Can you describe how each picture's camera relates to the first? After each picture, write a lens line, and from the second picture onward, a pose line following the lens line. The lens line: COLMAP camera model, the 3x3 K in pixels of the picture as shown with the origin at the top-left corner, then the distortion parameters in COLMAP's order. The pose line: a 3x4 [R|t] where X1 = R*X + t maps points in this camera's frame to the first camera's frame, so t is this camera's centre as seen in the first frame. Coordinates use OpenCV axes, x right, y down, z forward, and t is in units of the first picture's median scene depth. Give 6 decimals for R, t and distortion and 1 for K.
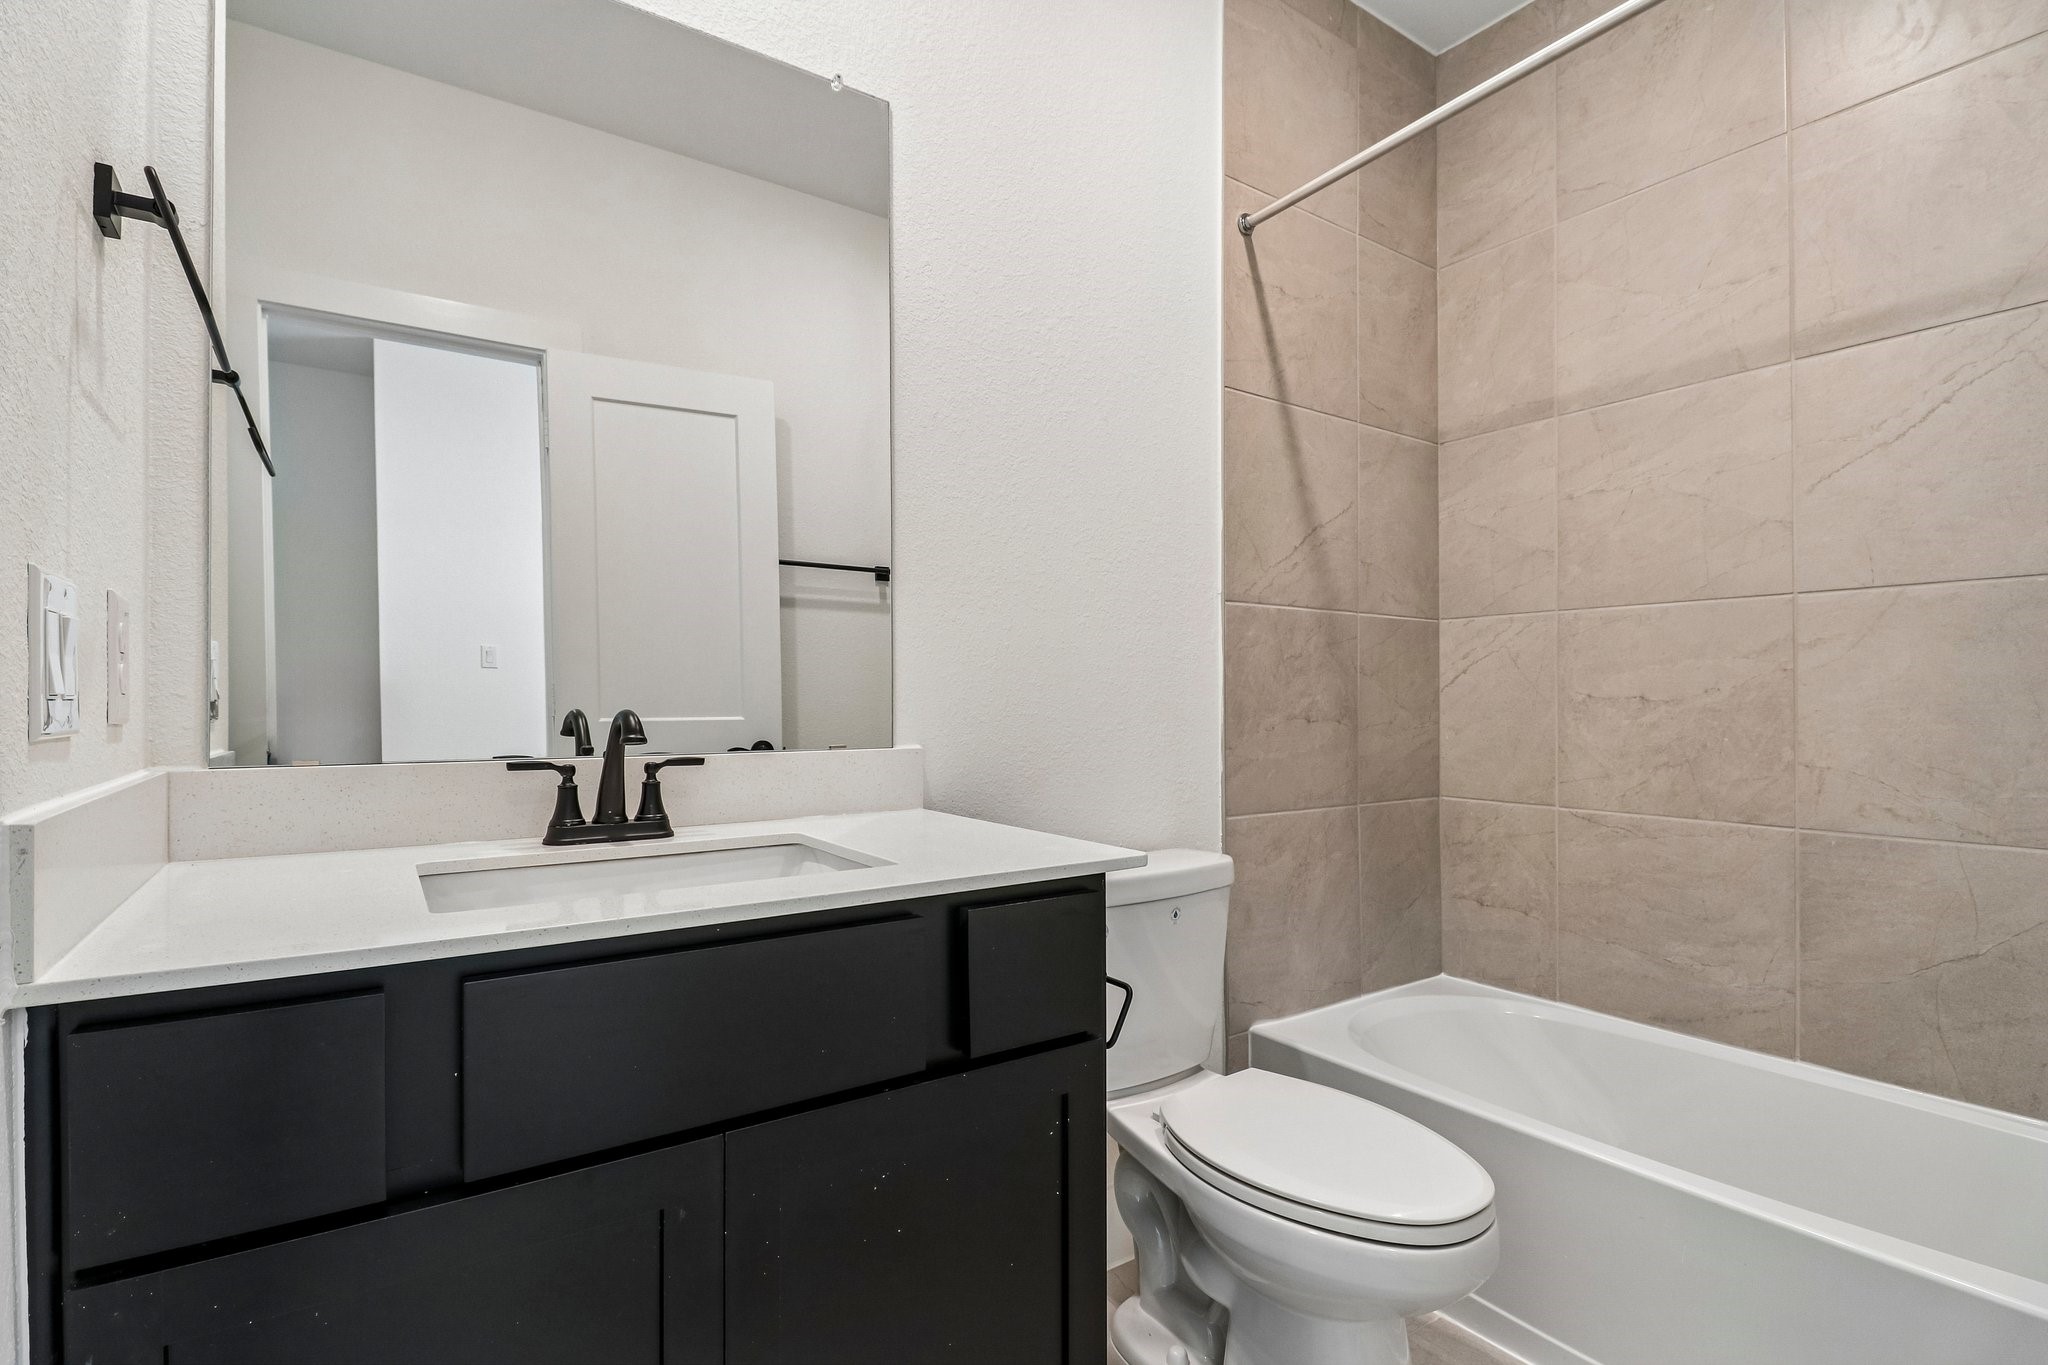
lens RADIAL K [[960.7, 0, 1028.5], [0, 960.7, 698.2], [0, 0, 1]] dist [-0.003040, -0.005741]
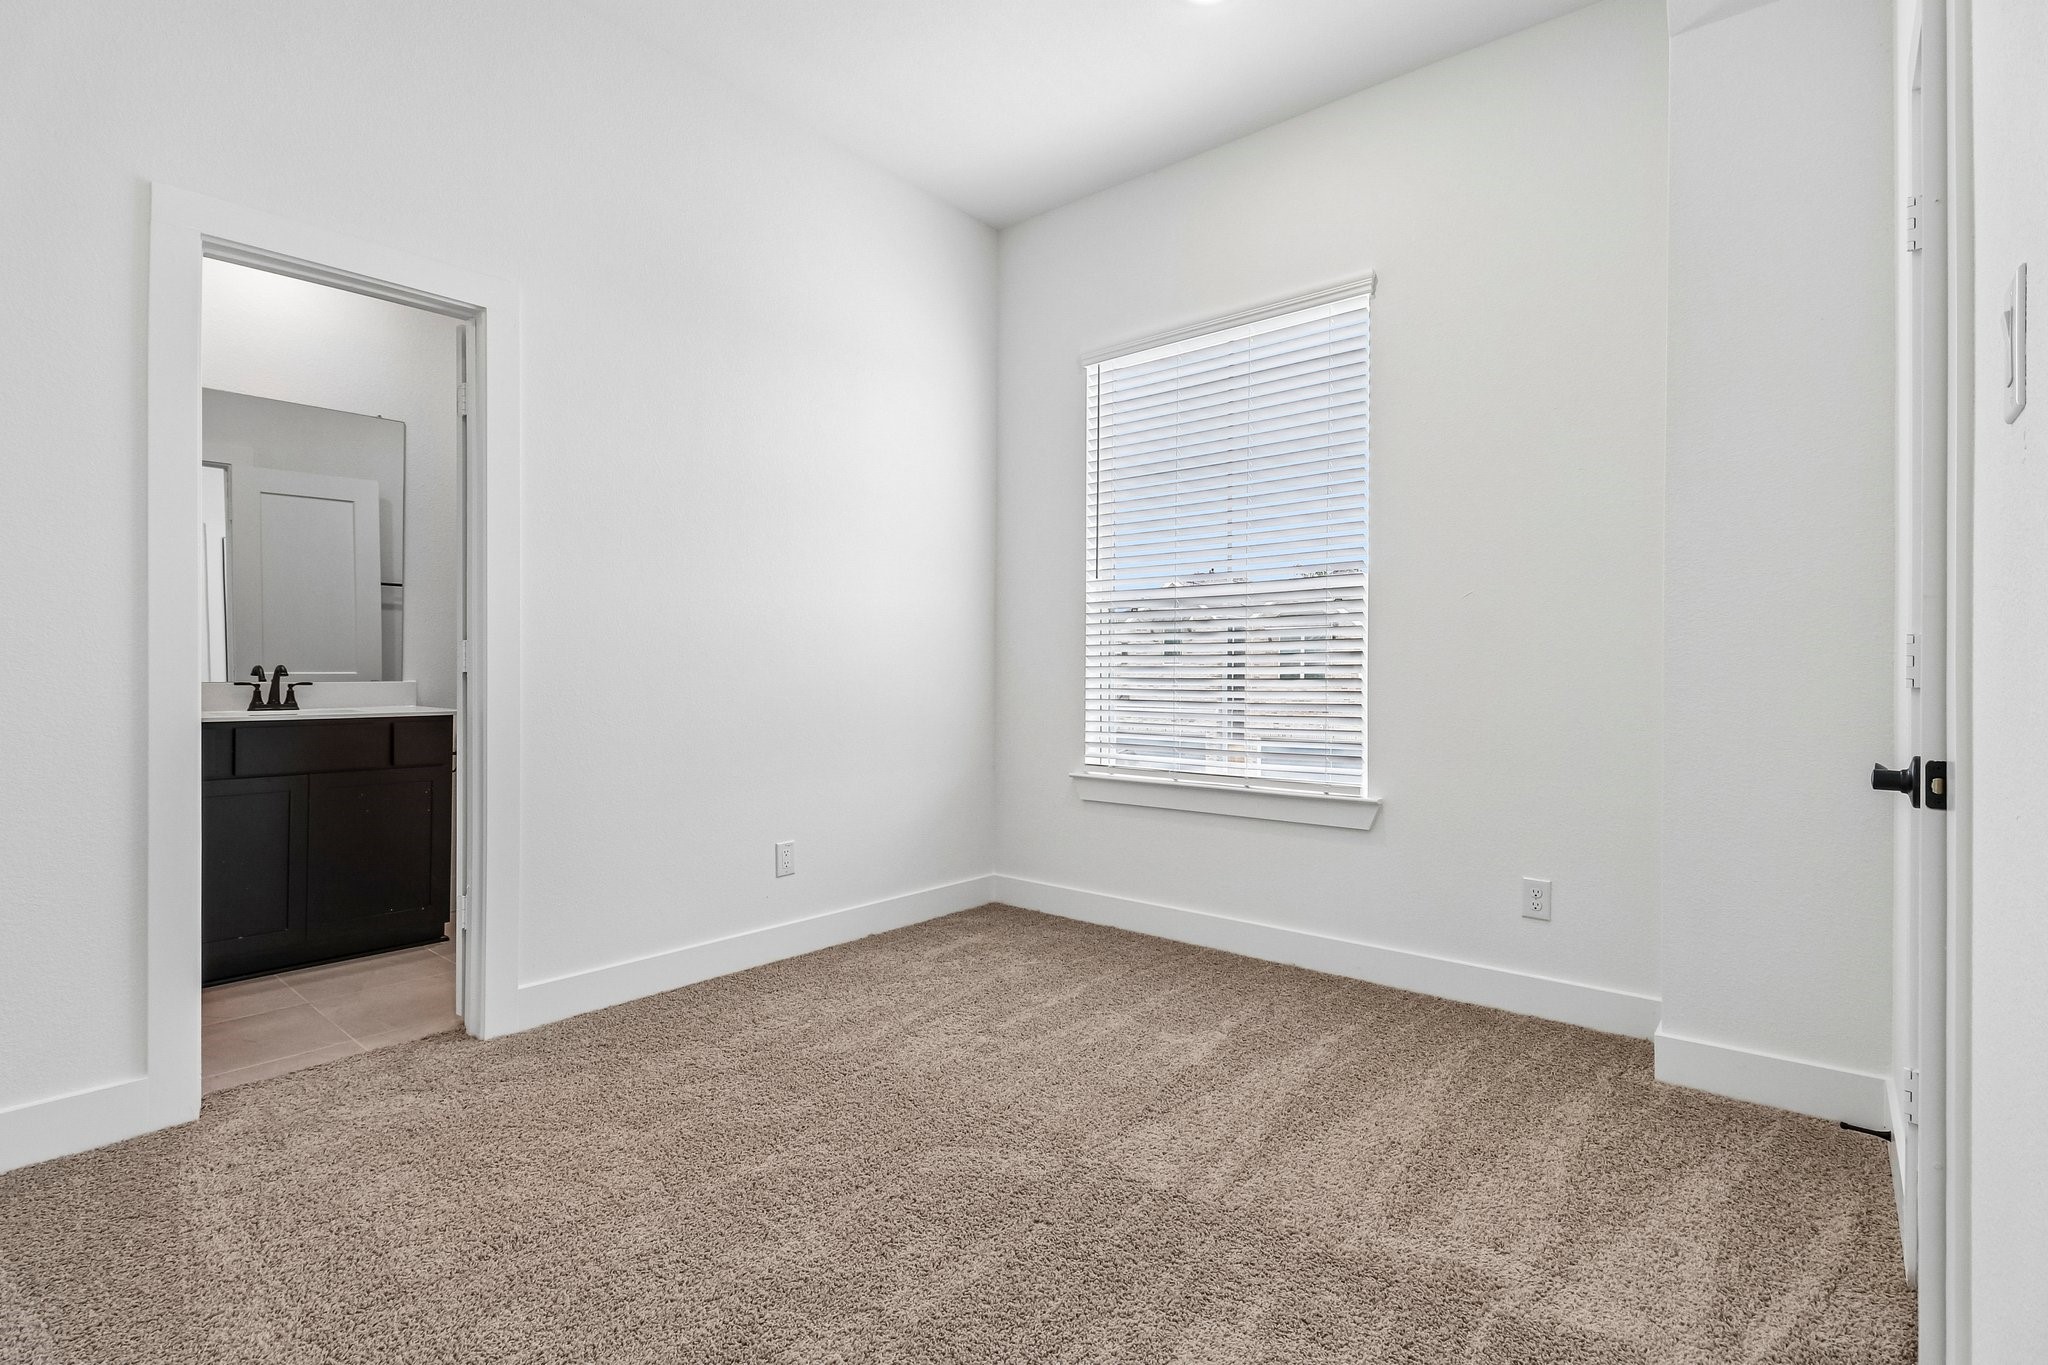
lens RADIAL K [[960.7, 0, 1025.1], [0, 960.7, 669.9], [0, 0, 1]] dist [-0.003040, -0.005741]
pose [[0.965851, 0.008854, 0.258947, 0.972799], [-0.010989, 0.999917, 0.006797, -0.016771], [-0.258865, -0.009410, 0.965868, -2.297659]]
